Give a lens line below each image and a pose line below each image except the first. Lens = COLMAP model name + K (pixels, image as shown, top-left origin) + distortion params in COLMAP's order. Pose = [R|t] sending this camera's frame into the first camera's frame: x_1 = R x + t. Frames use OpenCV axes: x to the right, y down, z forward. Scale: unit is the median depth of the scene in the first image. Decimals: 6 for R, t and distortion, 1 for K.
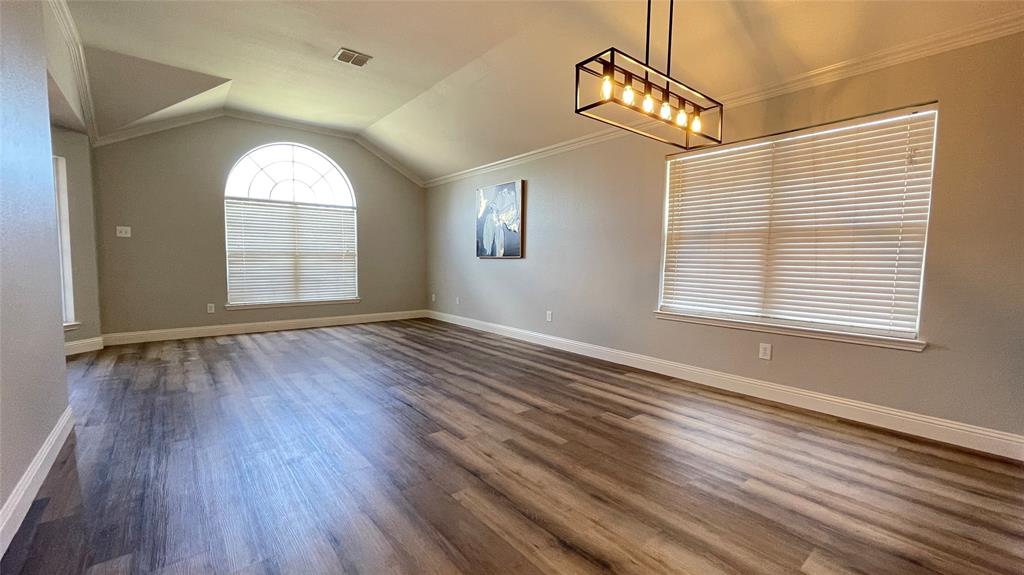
lens RADIAL K [[417.9, 0, 511.2], [0, 417.9, 290.9], [0, 0, 1]] dist [-0.002090, 0.002848]
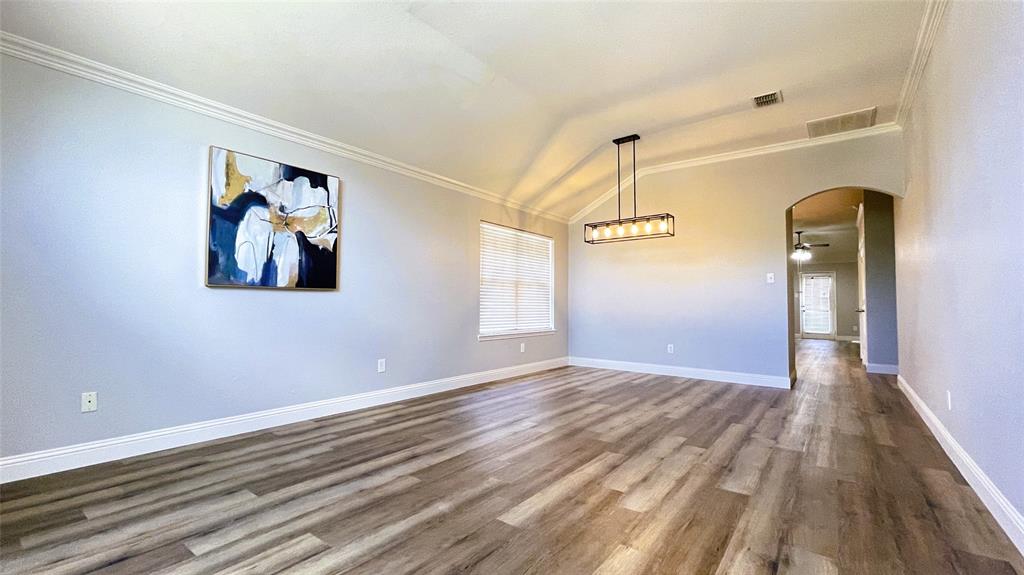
lens RADIAL K [[417.9, 0, 513.6], [0, 417.9, 293.5], [0, 0, 1]] dist [-0.002090, 0.002848]
pose [[-0.217892, 0.015809, 0.975845, -0.668703], [0.064995, 0.997884, -0.001654, -0.052230], [-0.973806, 0.063065, -0.218458, 0.832449]]
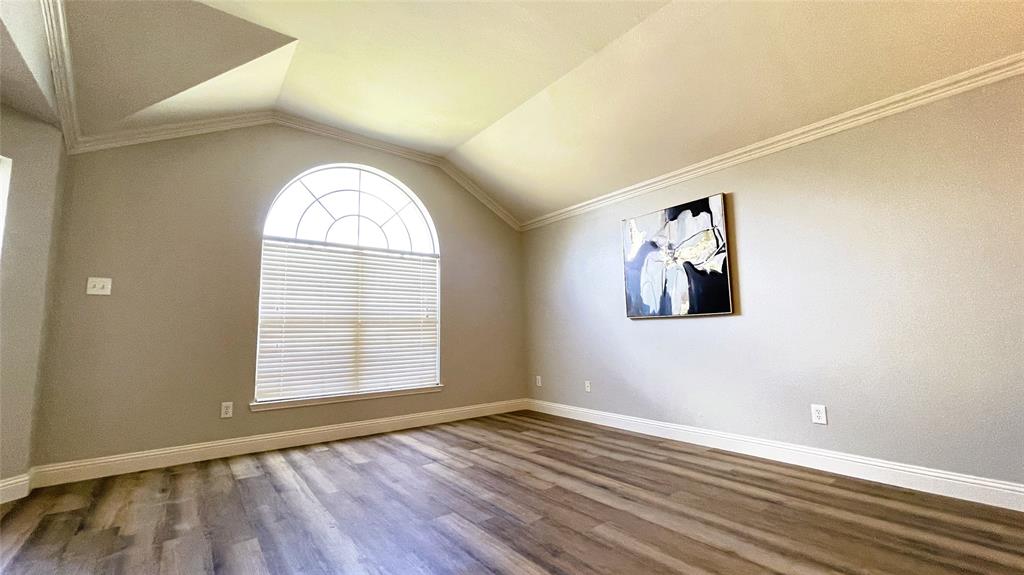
lens RADIAL K [[417.9, 0, 511.1], [0, 417.9, 290.8], [0, 0, 1]] dist [-0.002090, 0.002848]
pose [[0.999367, -0.028528, -0.021249, -0.274094], [0.024301, 0.983756, -0.177857, -0.010725], [0.025978, 0.177228, 0.983827, 0.363585]]
